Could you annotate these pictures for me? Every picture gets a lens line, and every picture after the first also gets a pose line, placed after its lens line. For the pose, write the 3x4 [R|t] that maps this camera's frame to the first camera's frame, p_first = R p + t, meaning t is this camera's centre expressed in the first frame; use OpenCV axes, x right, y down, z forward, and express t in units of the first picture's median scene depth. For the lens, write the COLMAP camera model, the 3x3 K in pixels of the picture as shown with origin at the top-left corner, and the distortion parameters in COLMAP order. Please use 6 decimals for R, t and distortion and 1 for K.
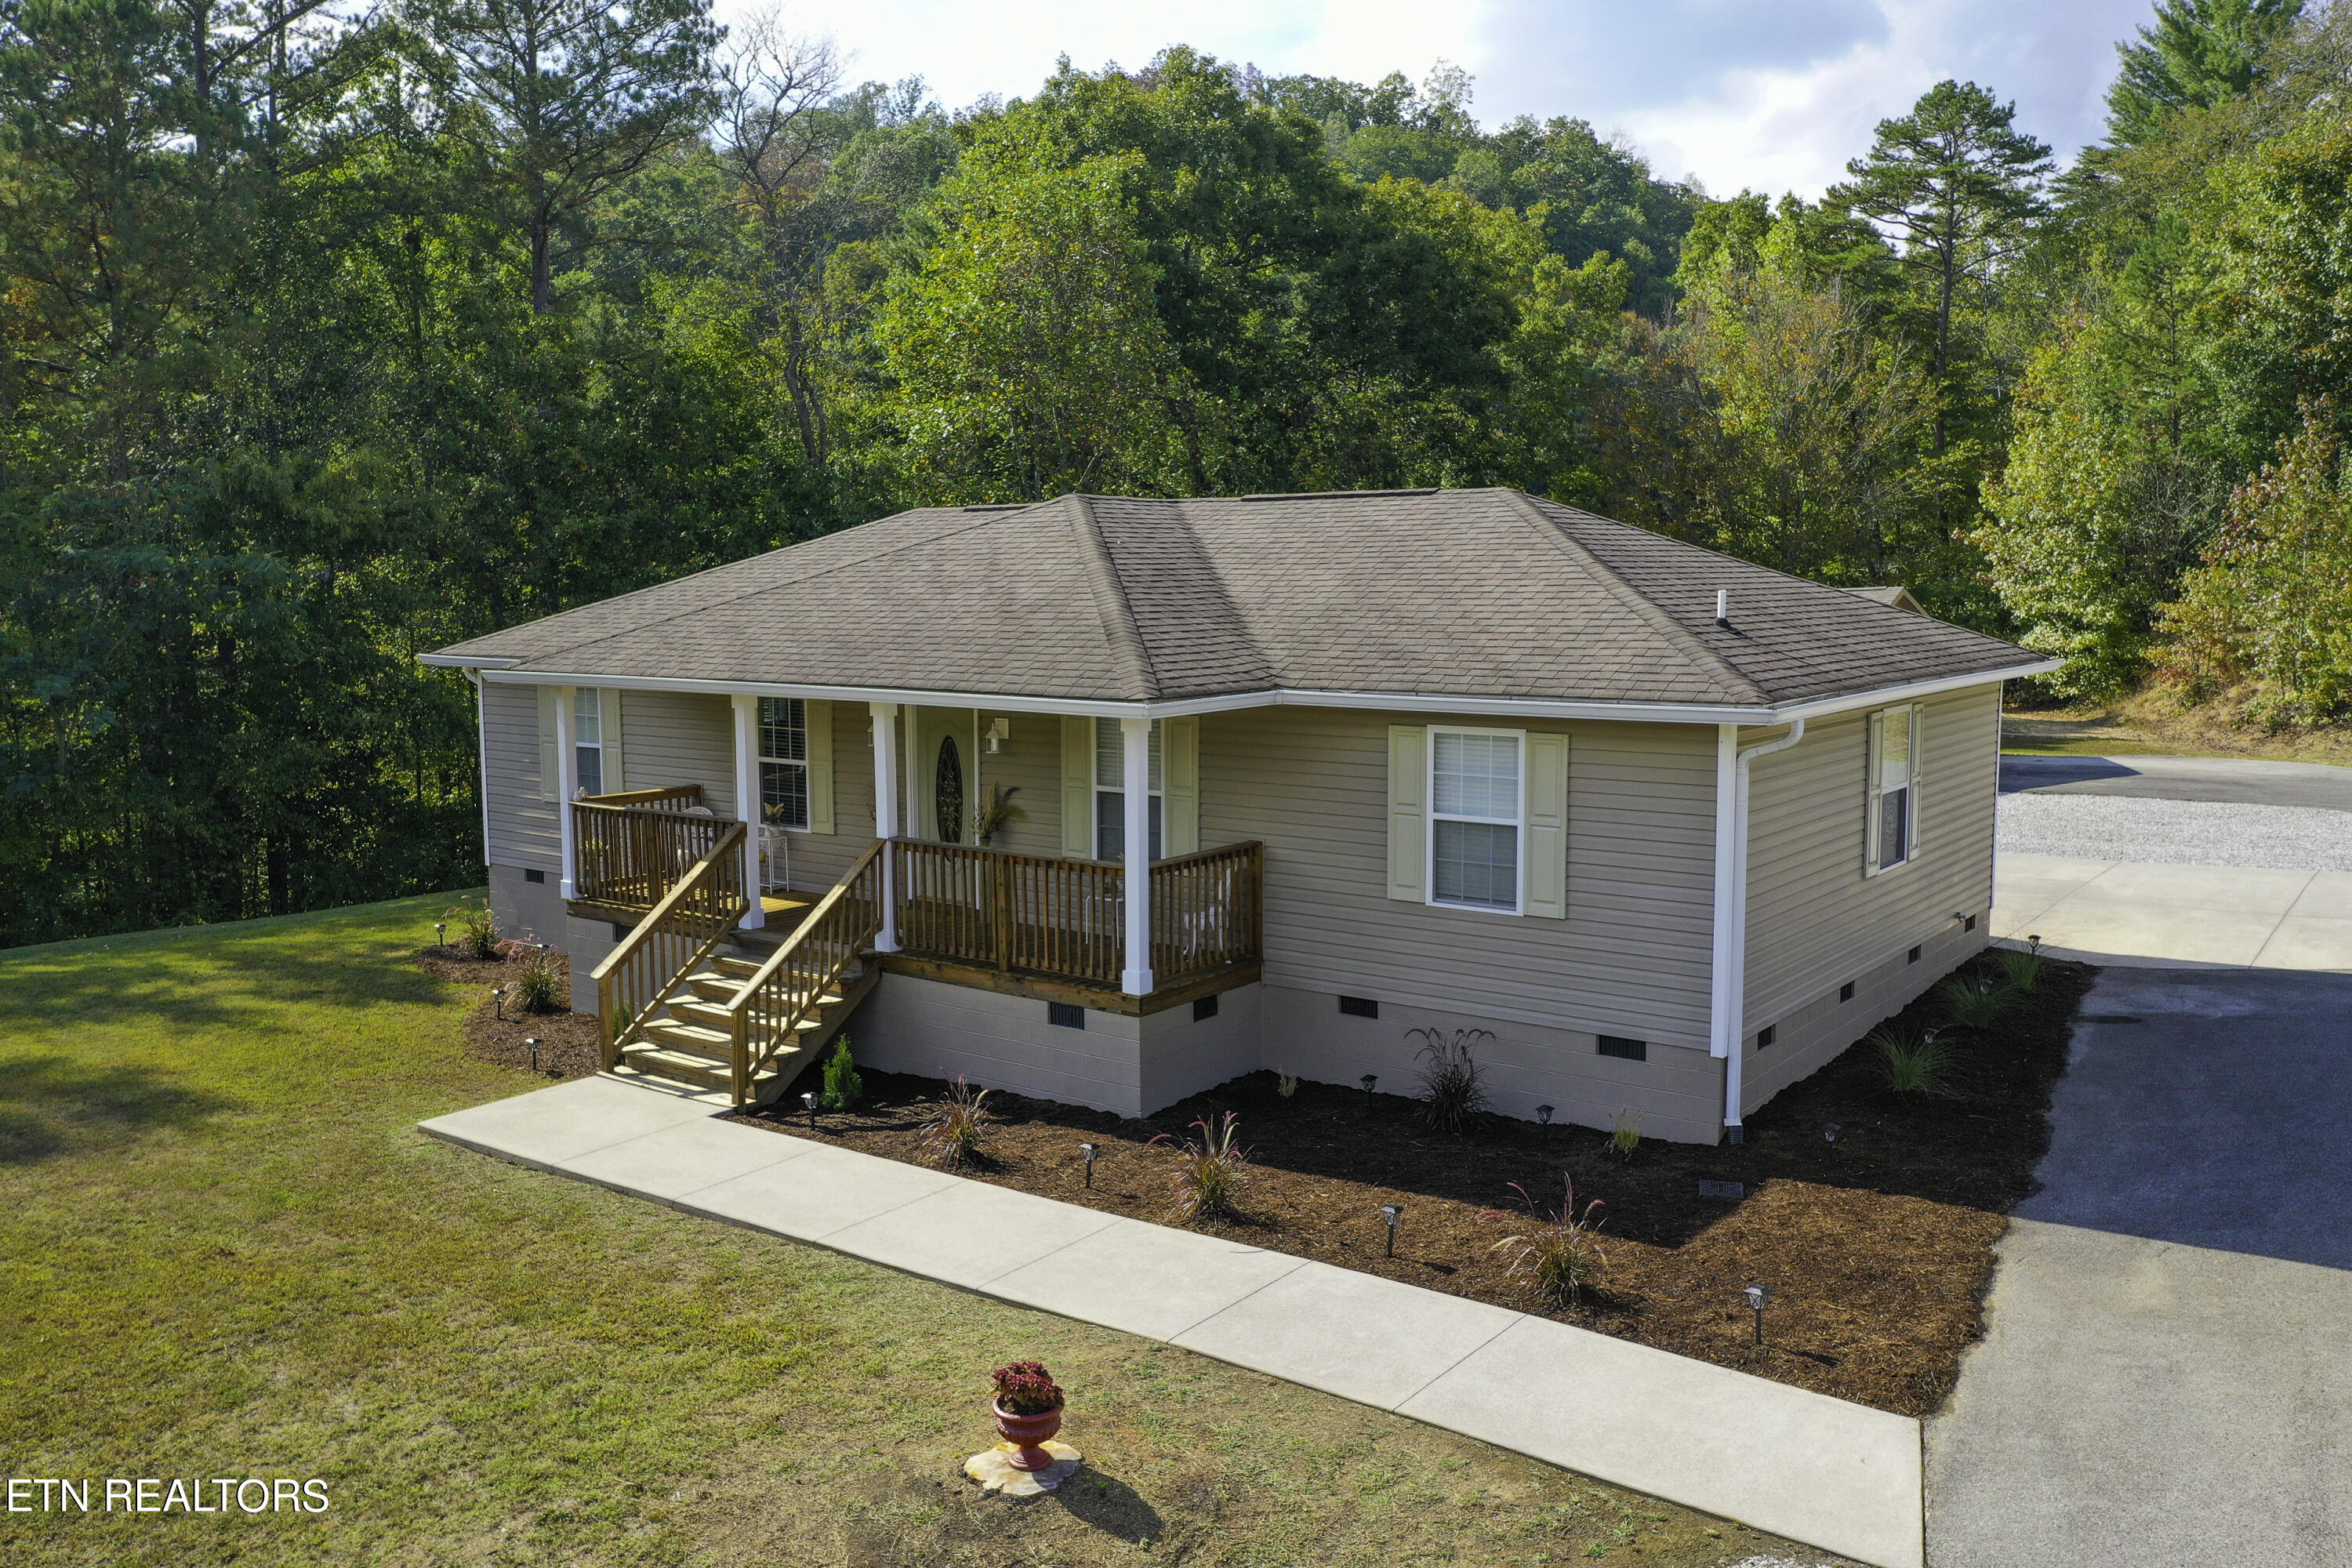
lens RADIAL K [[1945.7, 0, 1180.3], [0, 1945.7, 773.7], [0, 0, 1]] dist [0.003241, 0.004480]
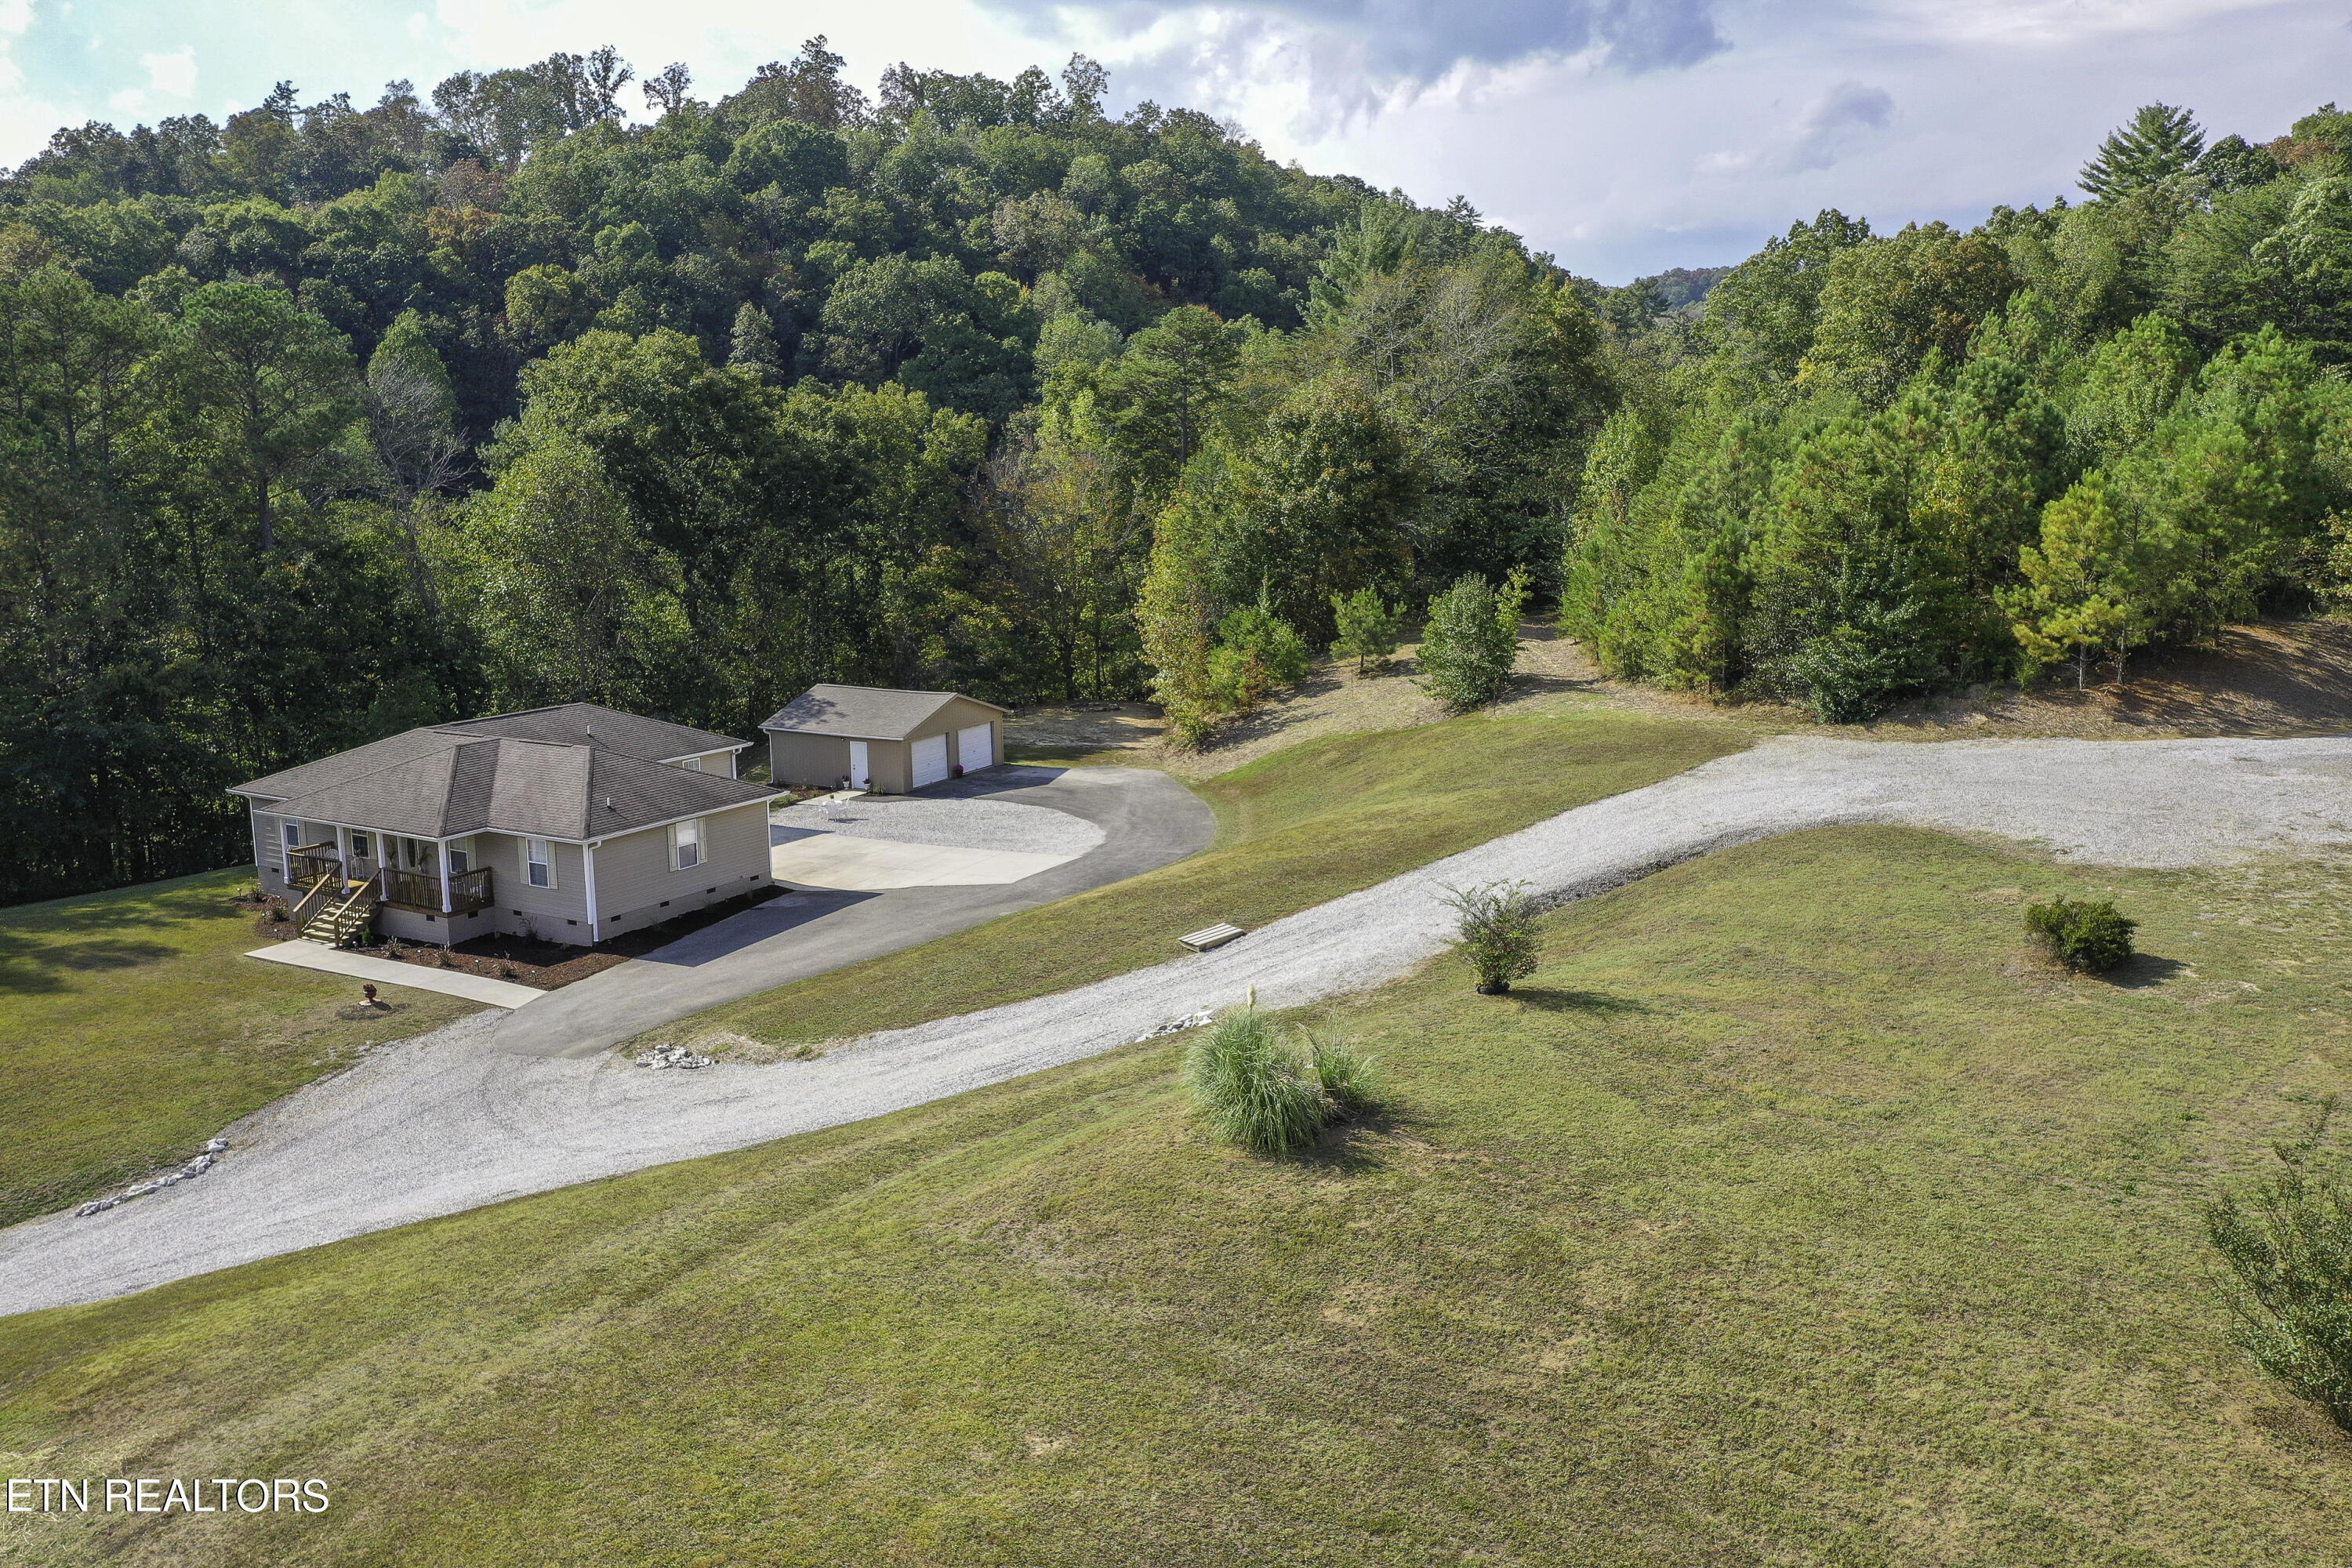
lens RADIAL K [[1945.7, 0, 1195.7], [0, 1945.7, 786.6], [0, 0, 1]] dist [0.003241, 0.004480]
pose [[0.992727, -0.022082, 0.118344, 0.876752], [0.013113, 0.997019, 0.076036, -0.354098], [-0.119671, -0.073931, 0.990057, -2.575990]]
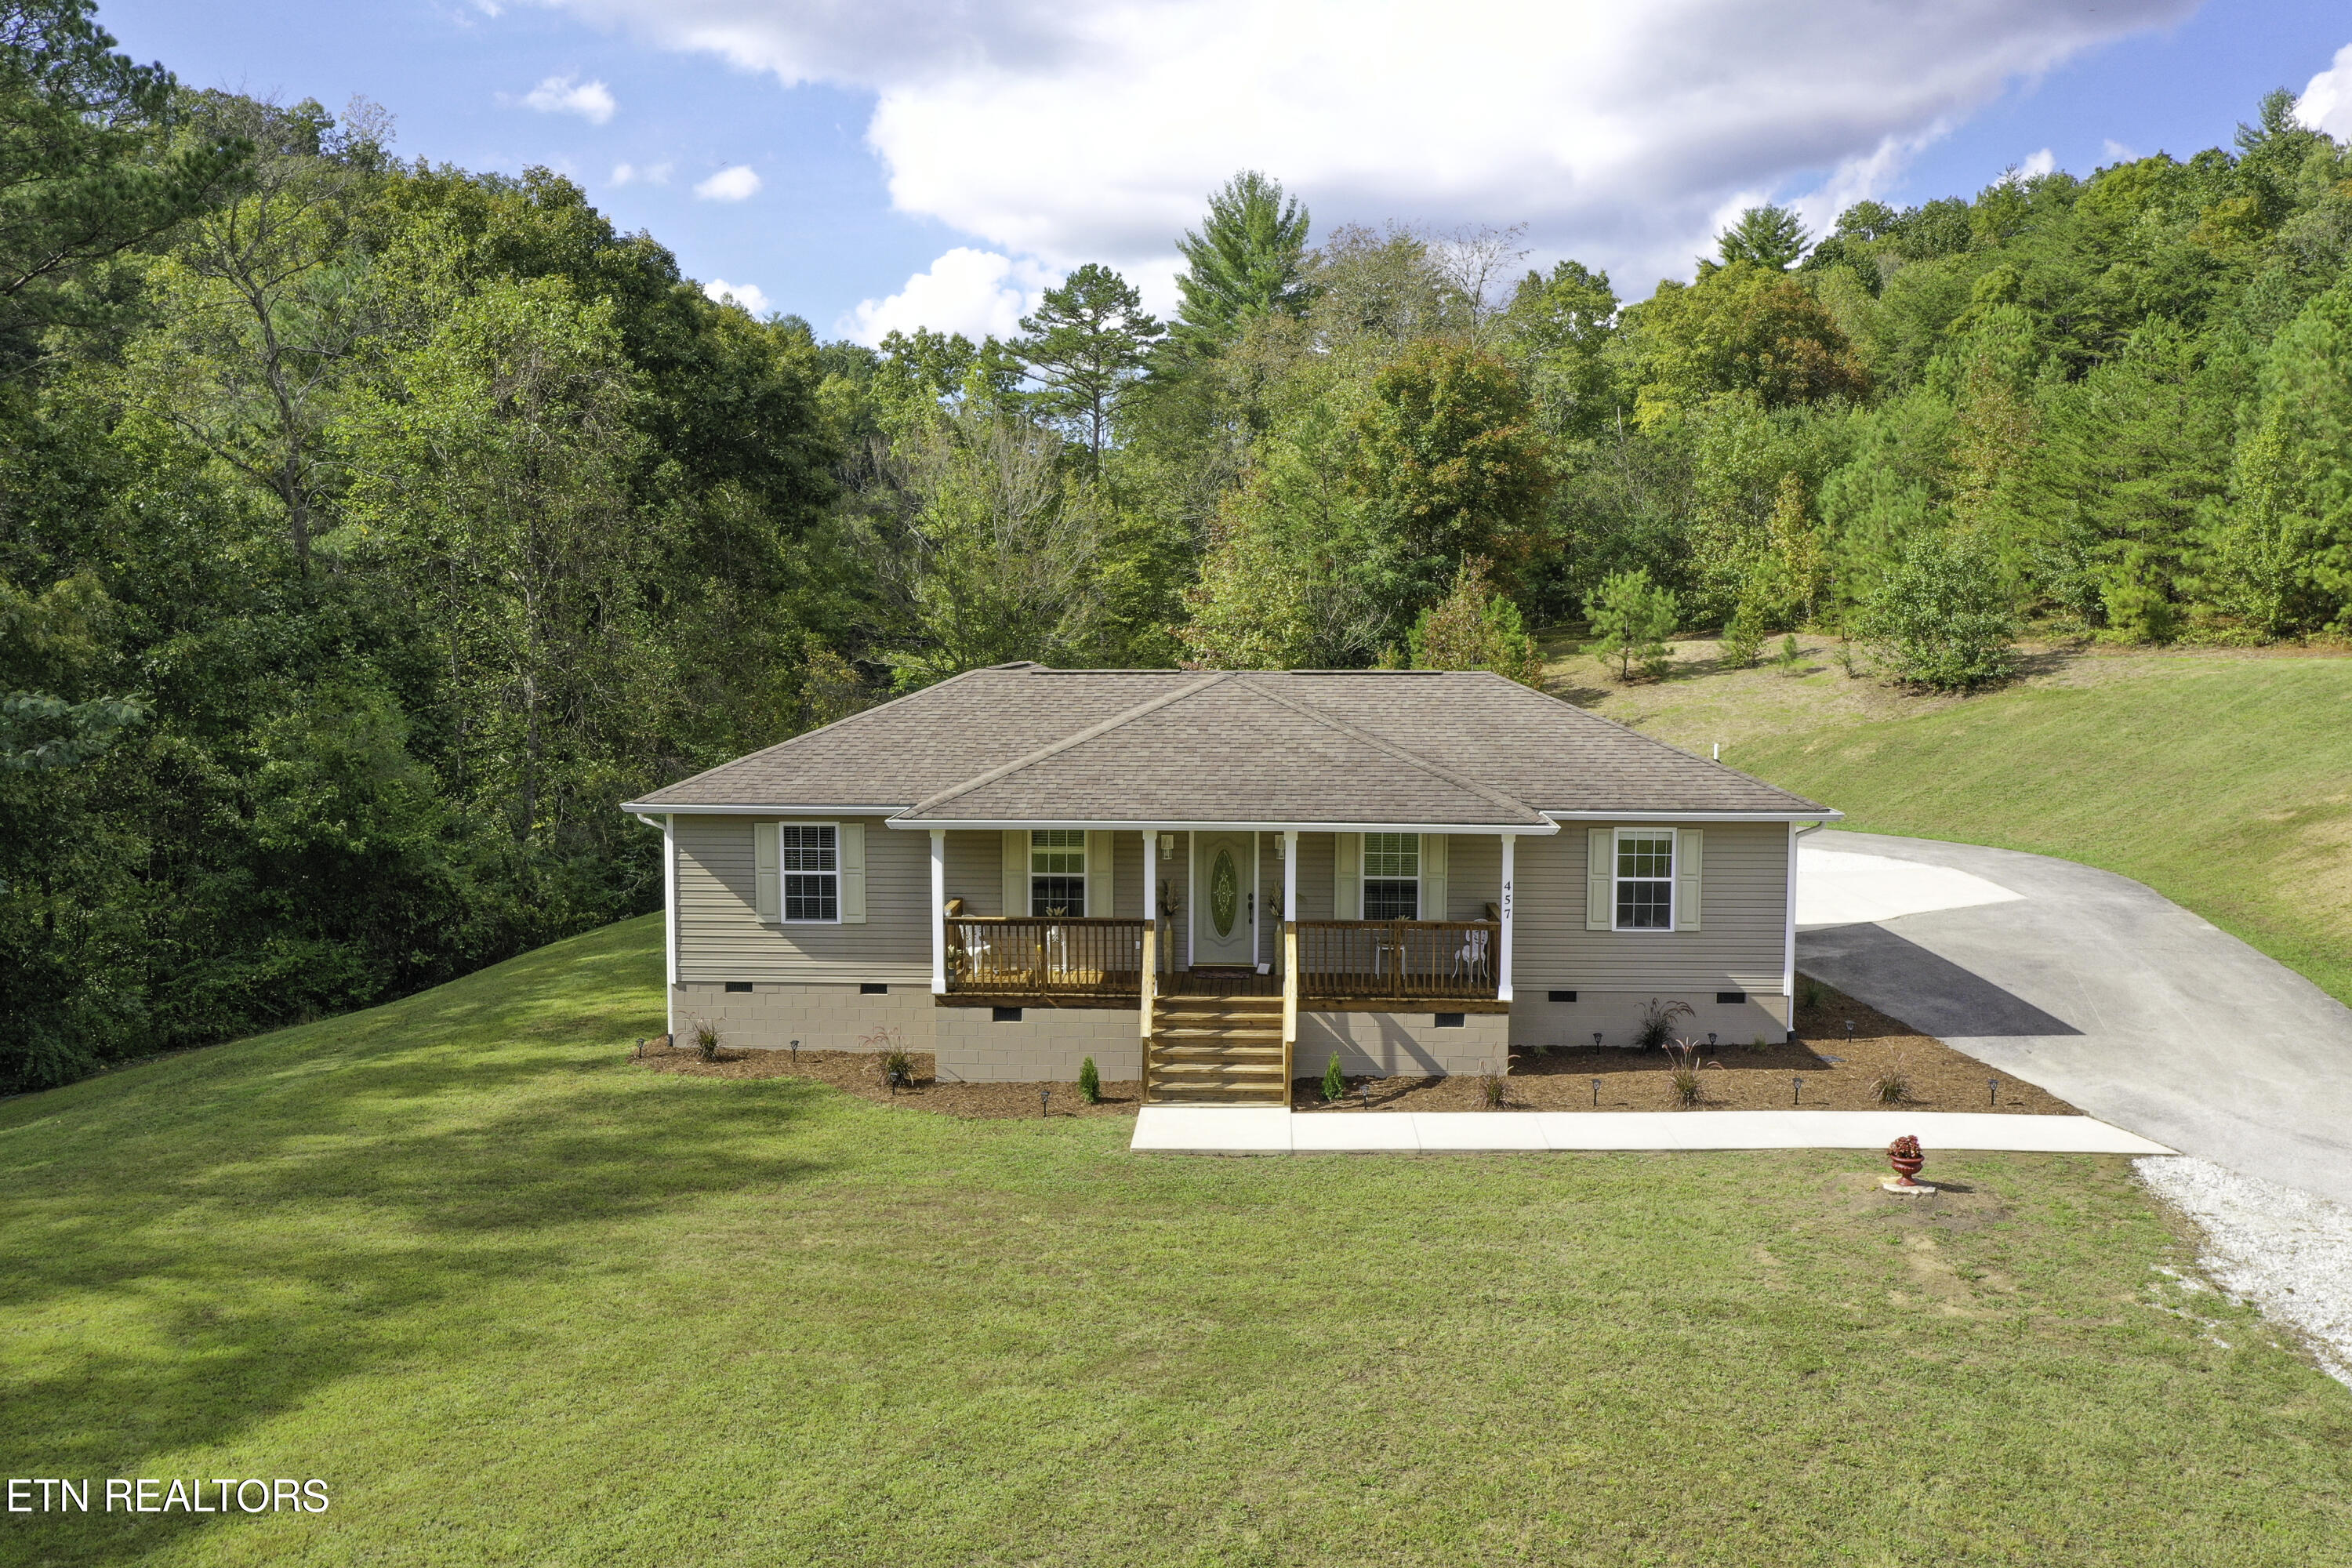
lens RADIAL K [[1945.7, 0, 1188.6], [0, 1945.7, 791.0], [0, 0, 1]] dist [0.003241, 0.004480]
pose [[0.814263, -0.041876, 0.578984, -1.089191], [0.047582, 0.998853, 0.005327, -0.077945], [-0.578543, 0.023211, 0.815322, -0.177364]]
